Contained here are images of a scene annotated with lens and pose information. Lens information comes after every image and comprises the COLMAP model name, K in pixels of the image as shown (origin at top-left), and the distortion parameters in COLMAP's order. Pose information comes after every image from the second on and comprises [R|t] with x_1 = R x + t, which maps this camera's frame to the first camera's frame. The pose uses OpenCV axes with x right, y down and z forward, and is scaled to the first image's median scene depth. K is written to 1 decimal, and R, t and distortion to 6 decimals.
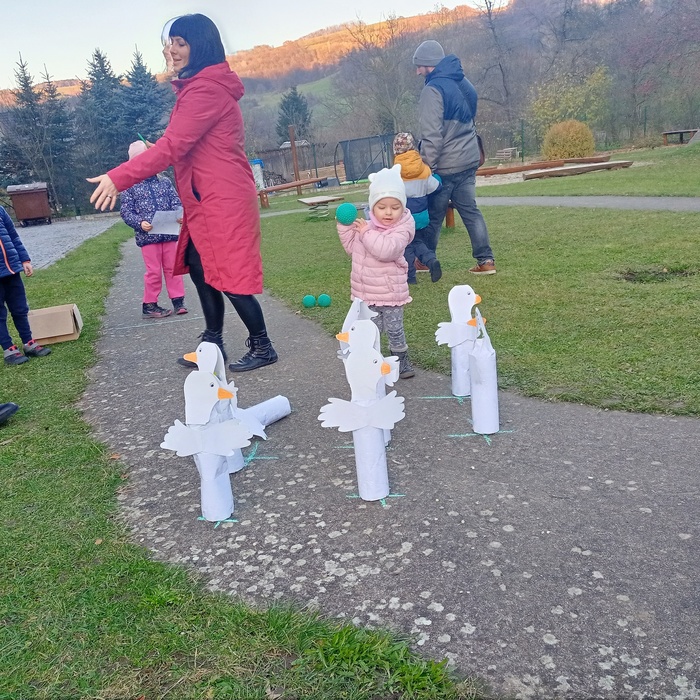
lens RADIAL K [[708.2, 0, 350.0], [0, 708.2, 350.0], [0, 0, 1]] dist [0.114978, -0.187458]
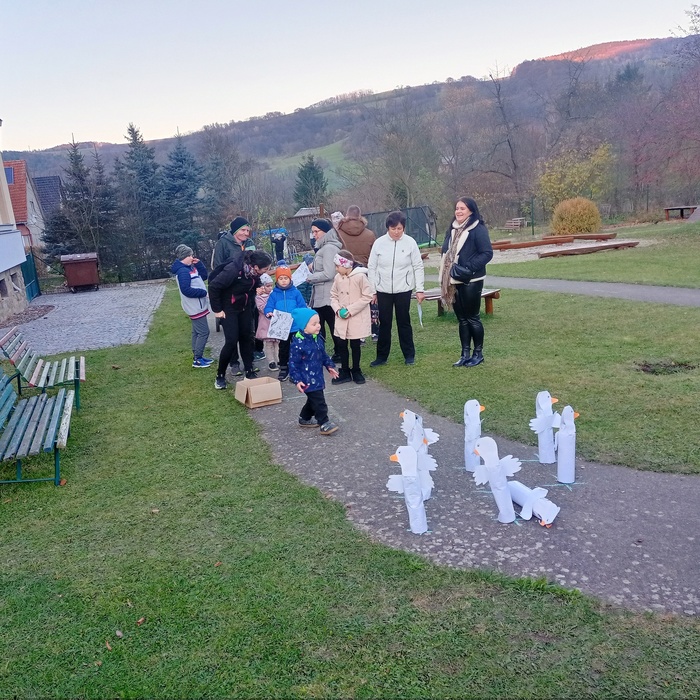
lens RADIAL K [[708.2, 0, 350.0], [0, 708.2, 350.0], [0, 0, 1]] dist [0.114978, -0.187458]
pose [[0.999924, 0.010262, -0.006803, -0.106896], [-0.010765, 0.996857, -0.078483, -0.019540], [0.005976, 0.078550, 0.996892, -0.235738]]
